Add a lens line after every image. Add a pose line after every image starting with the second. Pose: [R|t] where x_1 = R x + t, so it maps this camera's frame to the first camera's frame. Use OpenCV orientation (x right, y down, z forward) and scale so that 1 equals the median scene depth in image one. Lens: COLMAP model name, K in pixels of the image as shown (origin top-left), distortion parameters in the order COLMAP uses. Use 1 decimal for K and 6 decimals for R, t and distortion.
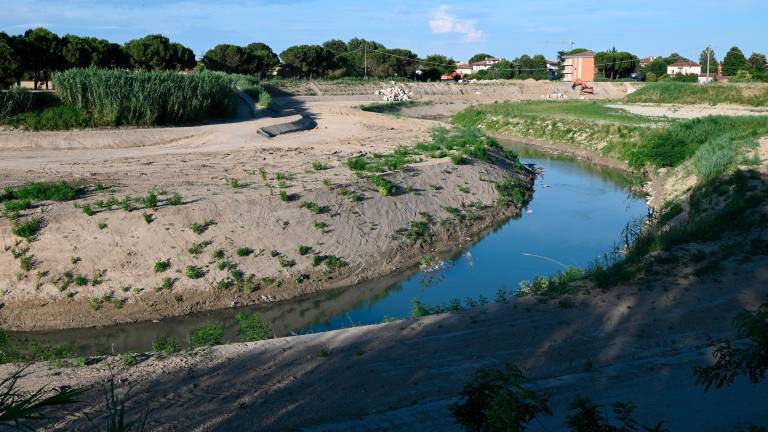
lens RADIAL K [[1065.6, 0, 384.0], [0, 1065.6, 216.0], [0, 0, 1]] dist [0.029563, -0.000448]
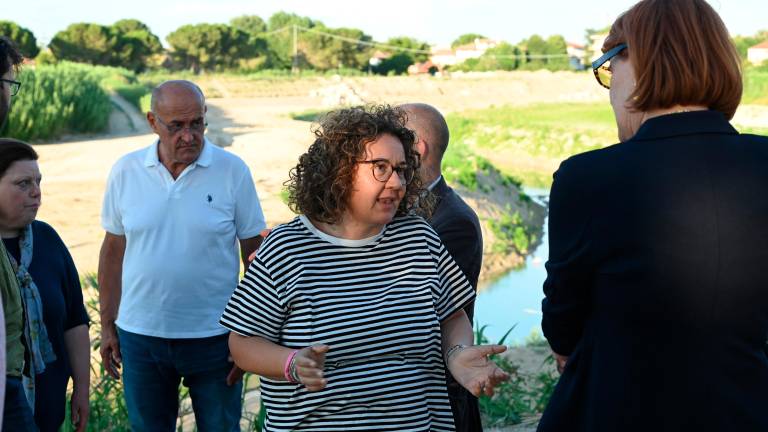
lens RADIAL K [[1065.6, 0, 384.0], [0, 1065.6, 216.0], [0, 0, 1]] dist [0.029563, -0.000448]
pose [[0.999712, -0.010928, 0.021389, 0.022391], [0.011043, 0.999925, -0.005269, -0.035083], [-0.021330, 0.005503, 0.999757, 0.333739]]
